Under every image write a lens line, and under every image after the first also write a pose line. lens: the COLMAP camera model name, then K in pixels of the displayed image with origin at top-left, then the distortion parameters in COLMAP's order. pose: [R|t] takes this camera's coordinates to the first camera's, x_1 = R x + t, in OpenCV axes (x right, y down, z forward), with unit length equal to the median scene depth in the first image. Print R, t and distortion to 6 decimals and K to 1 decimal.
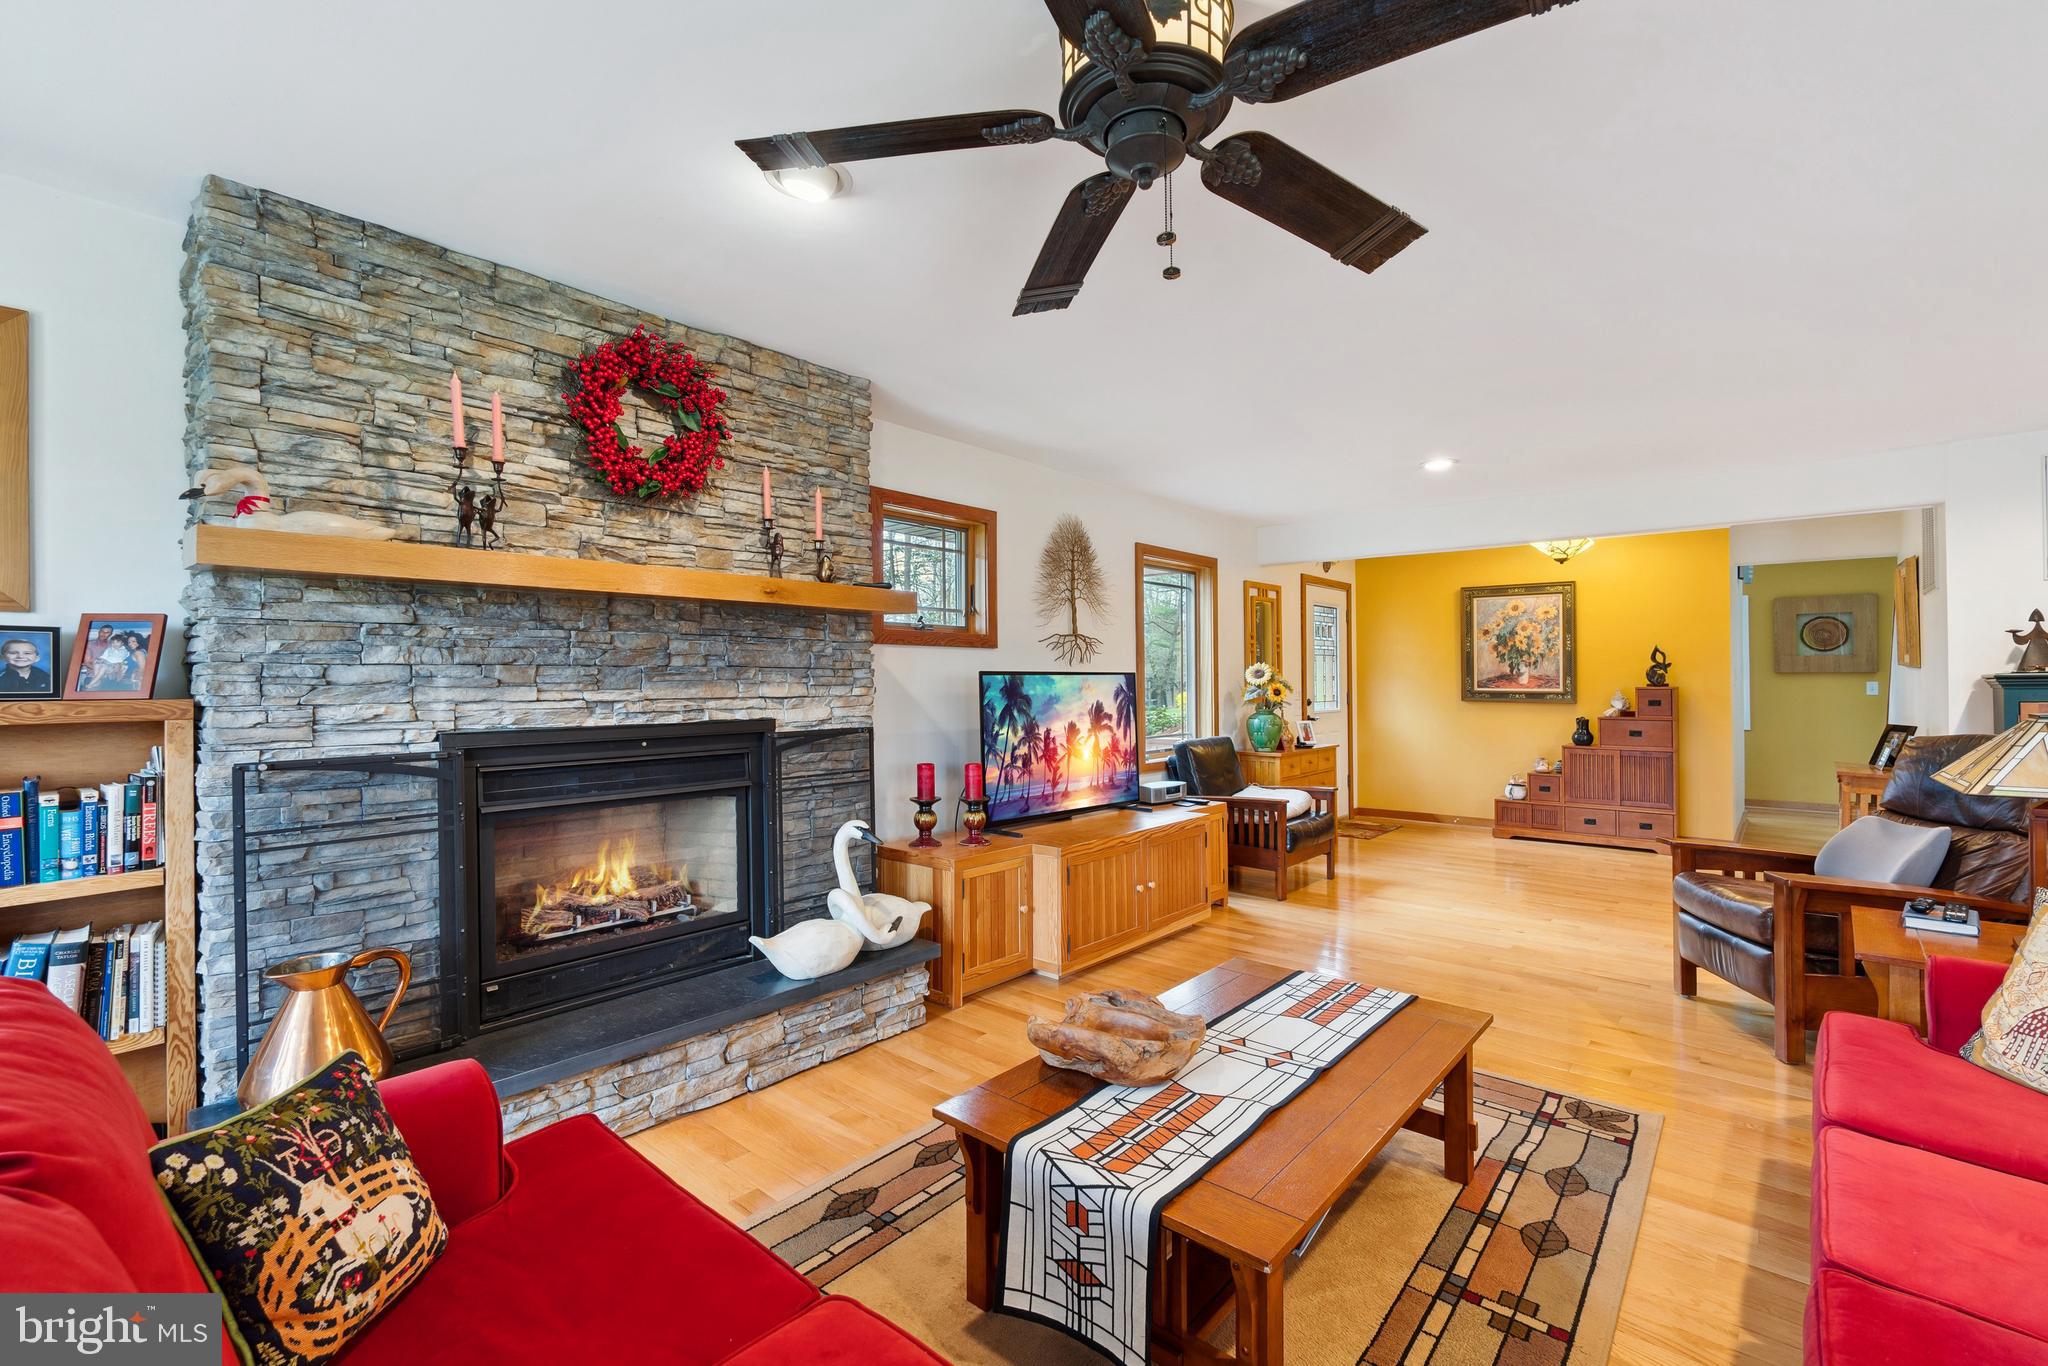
lens RADIAL K [[883.7, 0, 1016.0], [0, 883.7, 678.6], [0, 0, 1]] dist [-0.002031, 0.002259]
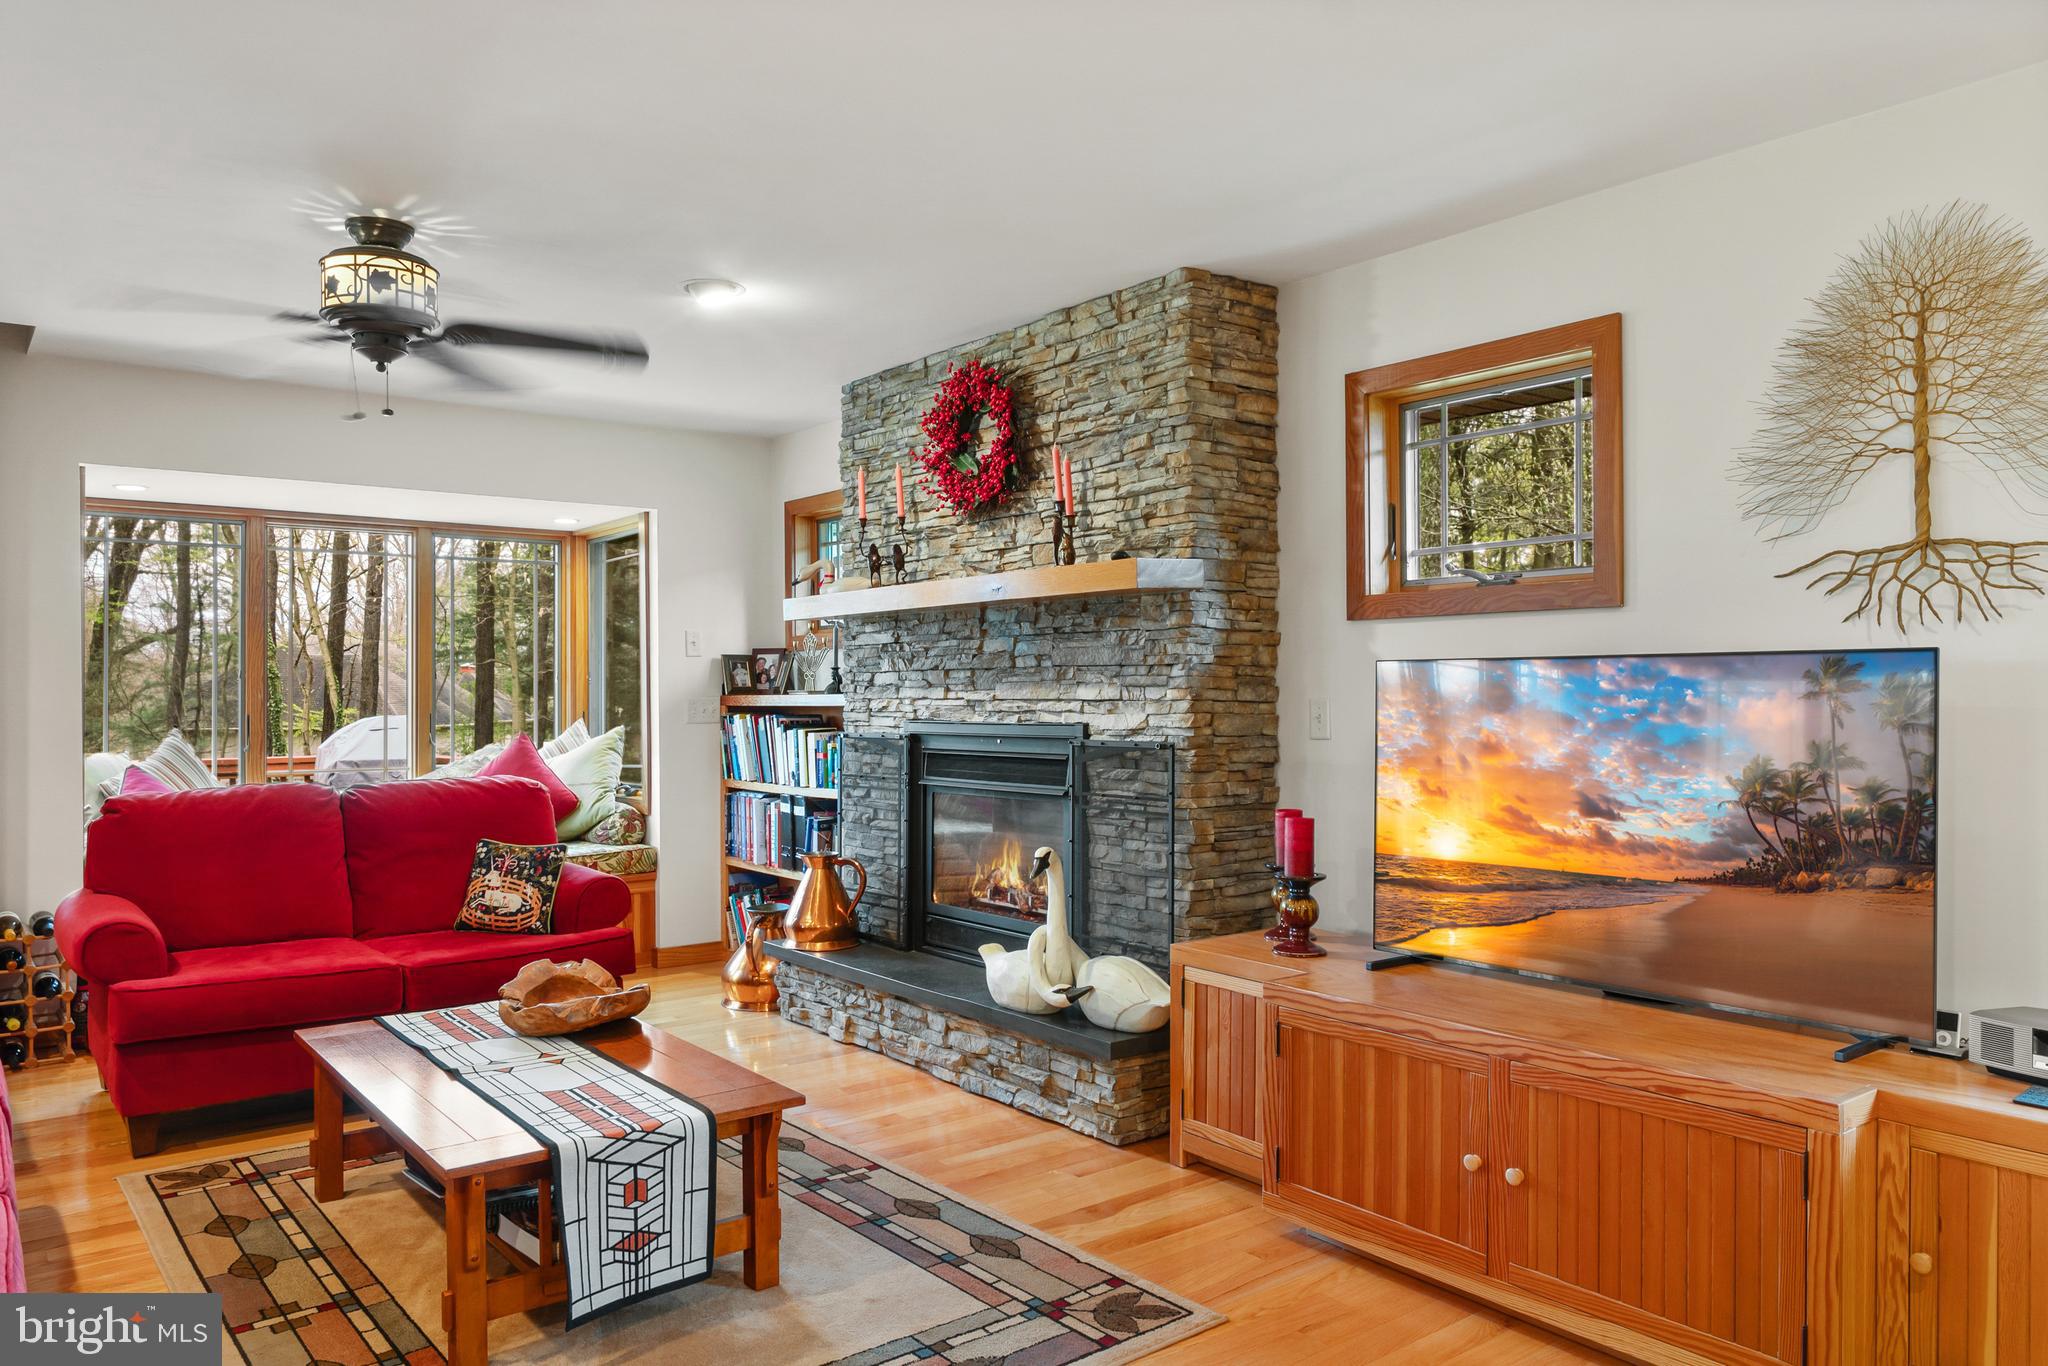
lens RADIAL K [[1421.6, 0, 1020.0], [0, 1421.6, 695.2], [0, 0, 1]] dist [0.004053, -0.000306]
pose [[-0.188199, 0.009908, -0.982081, 1.262083], [0.010855, 0.999909, 0.008008, 0.005058], [0.982071, -0.009153, -0.188289, 1.351736]]
